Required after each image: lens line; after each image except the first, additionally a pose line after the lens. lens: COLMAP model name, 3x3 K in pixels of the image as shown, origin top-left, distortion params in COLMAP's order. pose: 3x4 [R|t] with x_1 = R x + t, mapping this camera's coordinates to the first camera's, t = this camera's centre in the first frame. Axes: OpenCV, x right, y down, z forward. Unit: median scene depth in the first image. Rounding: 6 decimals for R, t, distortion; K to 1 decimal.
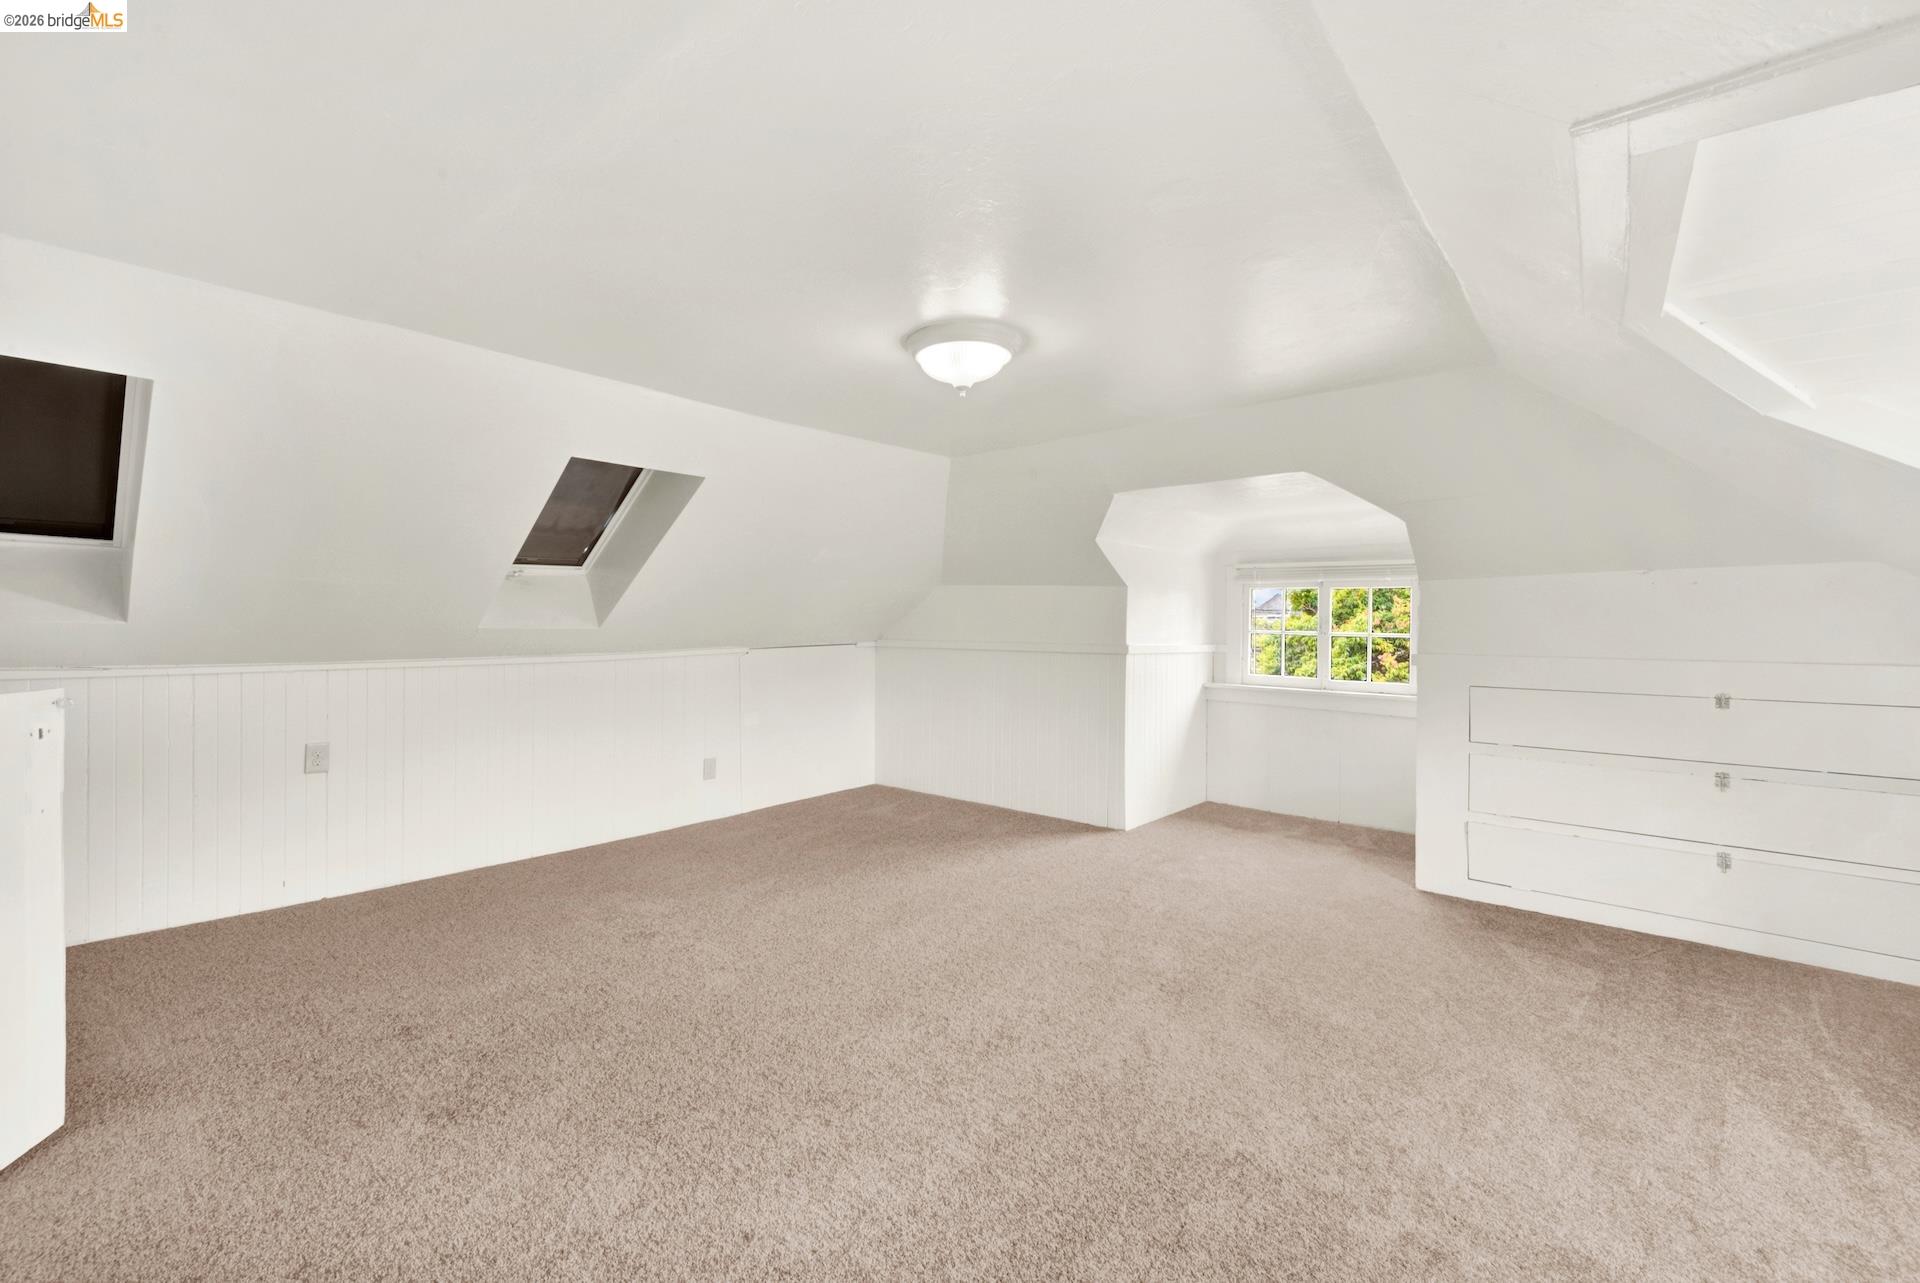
lens RADIAL K [[779.9, 0, 965.5], [0, 779.9, 624.4], [0, 0, 1]] dist [0.000724, -0.000783]
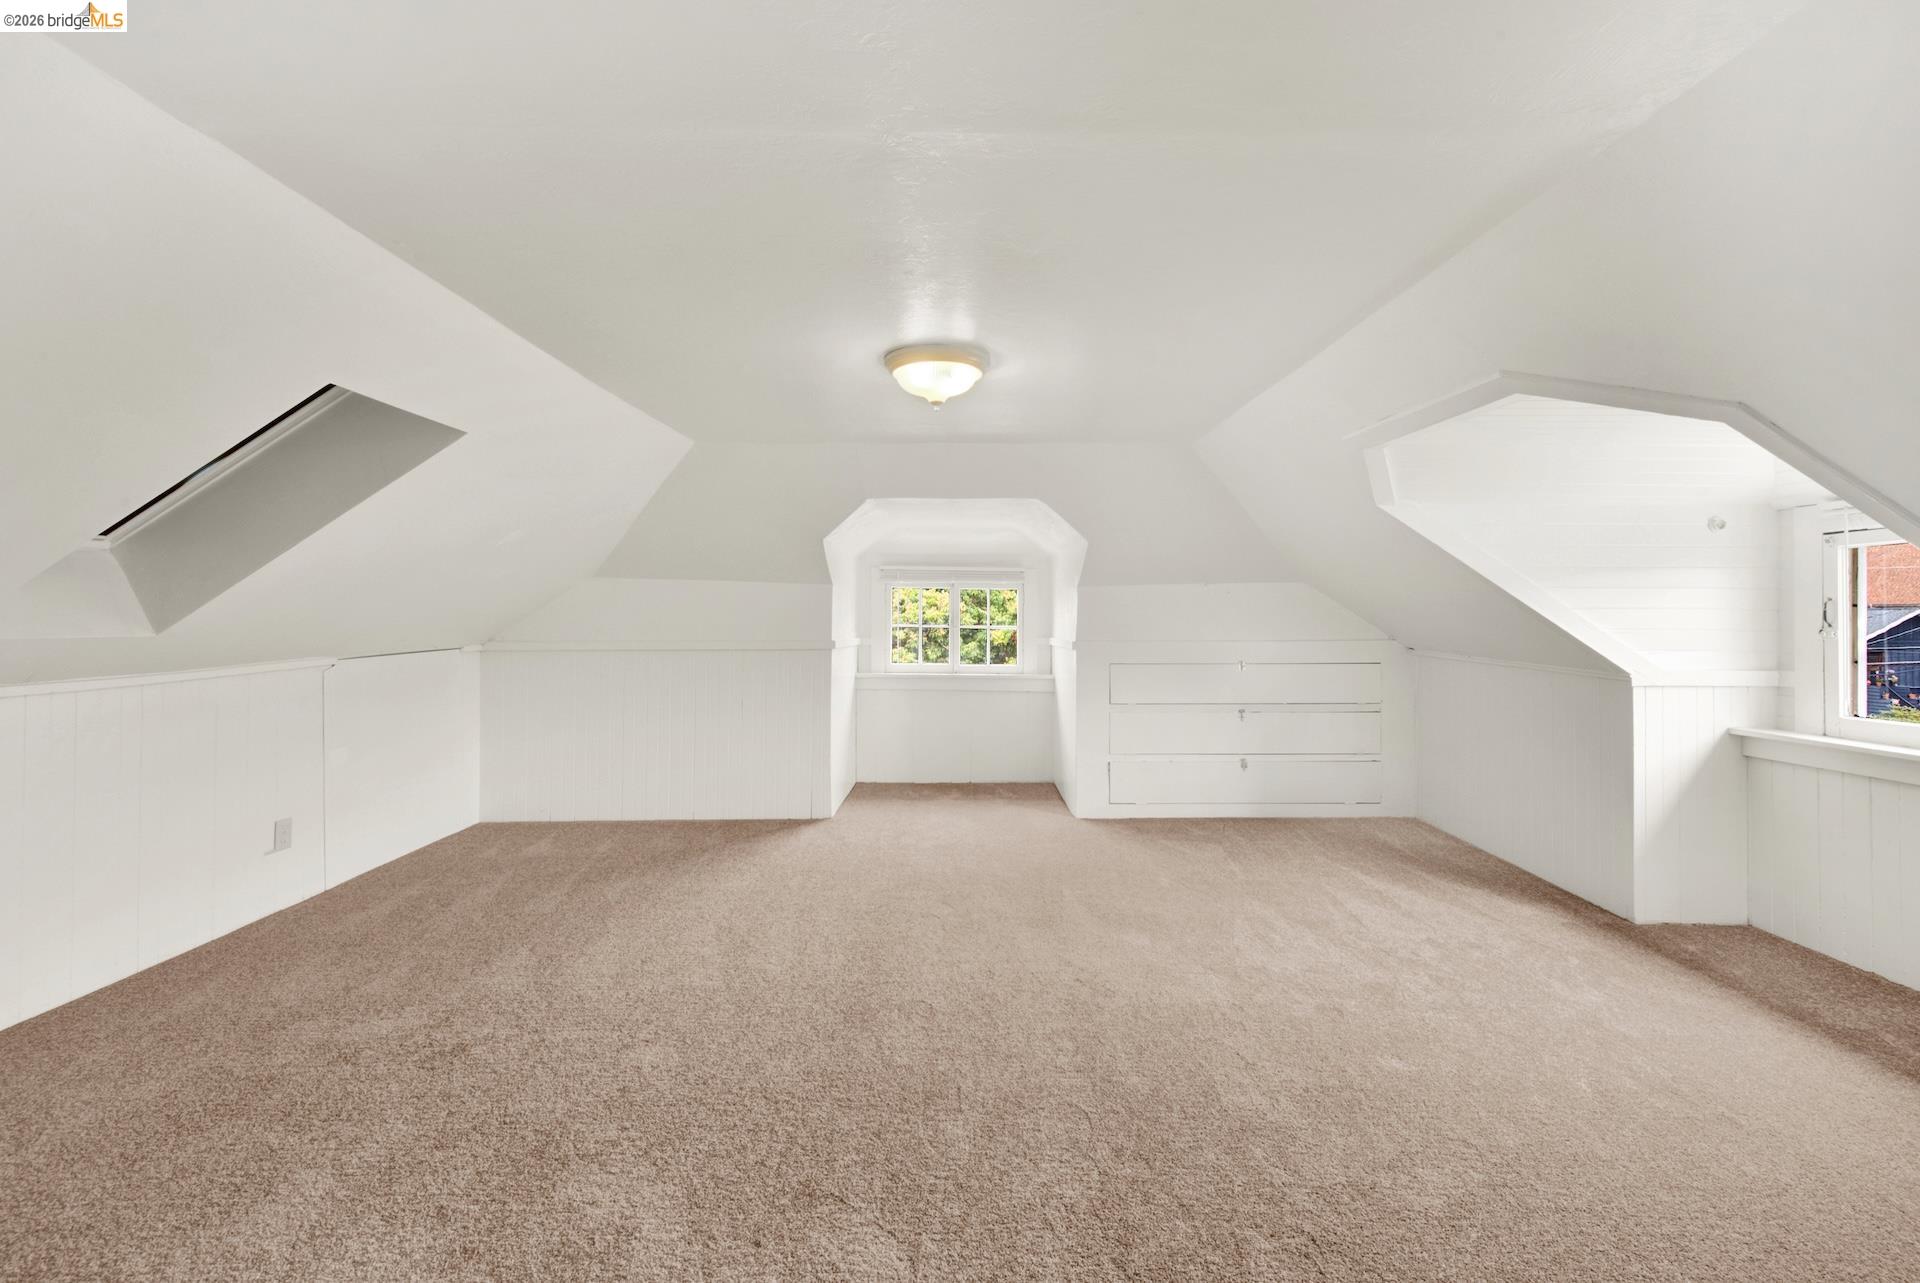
lens RADIAL K [[789.6, 0, 958.8], [0, 789.6, 604.5], [0, 0, 1]] dist [0.000127, -0.000680]
pose [[0.763511, 0.003589, 0.645785, -0.466006], [0.007391, 0.999871, -0.014294, -0.007375], [-0.645753, 0.015687, 0.763385, 0.106158]]
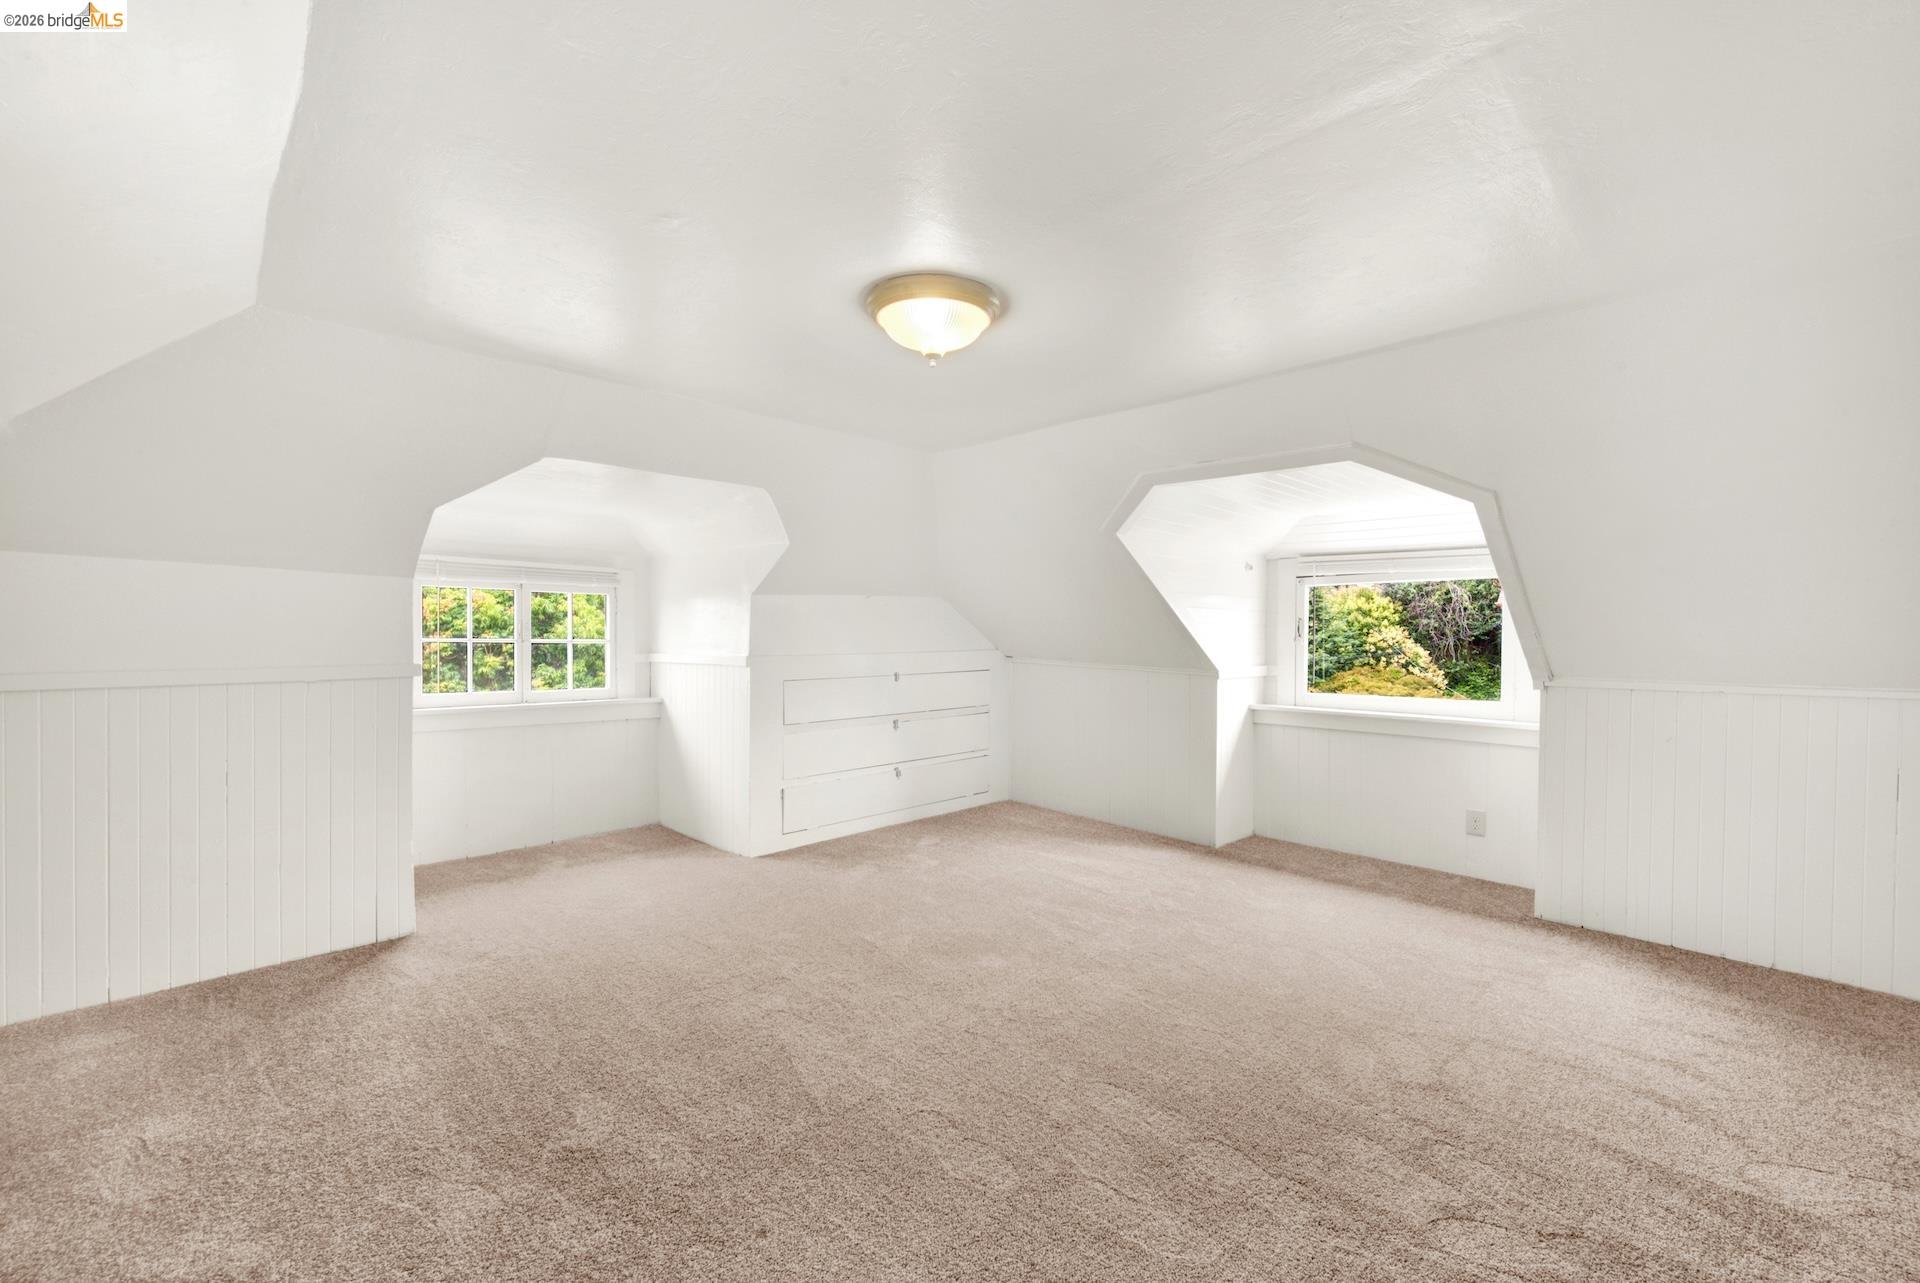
lens RADIAL K [[785.8, 0, 960.0], [0, 785.8, 641.5], [0, 0, 1]] dist [-0.000123, -0.000281]
pose [[0.095167, -0.019460, 0.995271, -0.583556], [0.001759, 0.999811, 0.019381, -0.006811], [-0.995460, -0.000093, 0.095184, 0.607933]]
